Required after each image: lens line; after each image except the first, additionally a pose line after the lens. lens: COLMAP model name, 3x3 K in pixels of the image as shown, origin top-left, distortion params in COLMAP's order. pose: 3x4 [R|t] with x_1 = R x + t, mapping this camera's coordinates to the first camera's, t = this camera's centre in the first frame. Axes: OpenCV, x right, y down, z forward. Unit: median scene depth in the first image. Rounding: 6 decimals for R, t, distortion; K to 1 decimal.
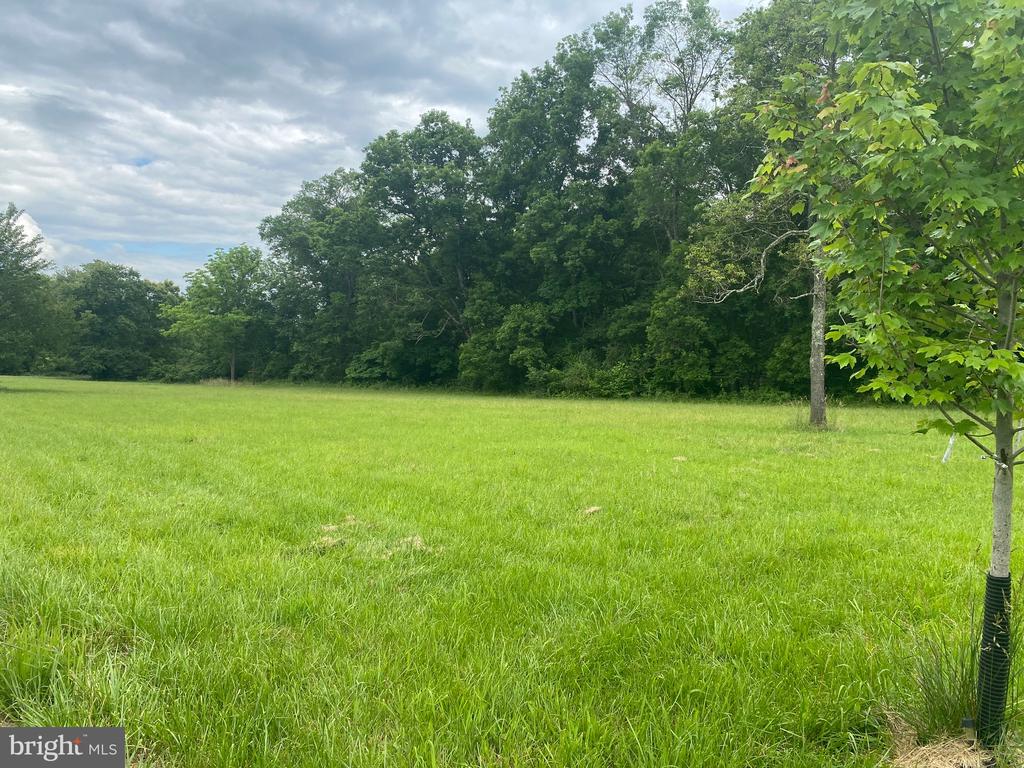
lens RADIAL K [[763.0, 0, 512.0], [0, 763.0, 384.0], [0, 0, 1]] dist [0.061641, -0.097564]
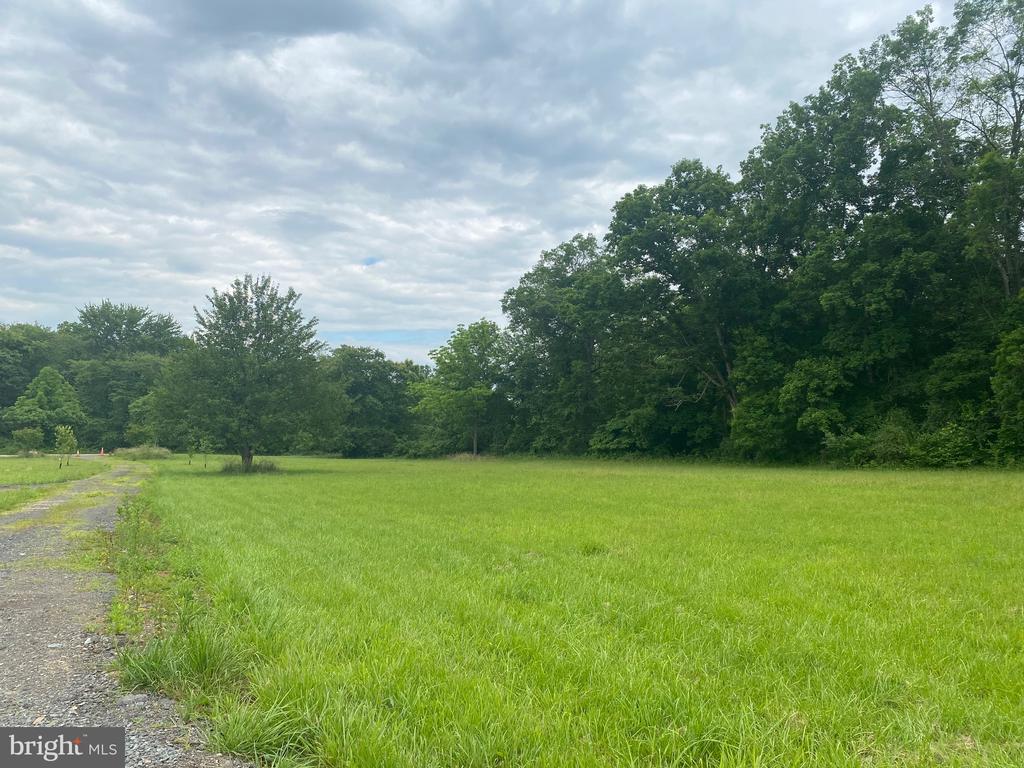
lens RADIAL K [[763.0, 0, 512.0], [0, 763.0, 384.0], [0, 0, 1]] dist [0.061641, -0.097564]
pose [[0.964123, -0.046747, -0.261306, -0.075415], [0.022820, 0.995324, -0.093863, -0.002914], [0.264471, 0.084532, 0.960682, 0.074898]]
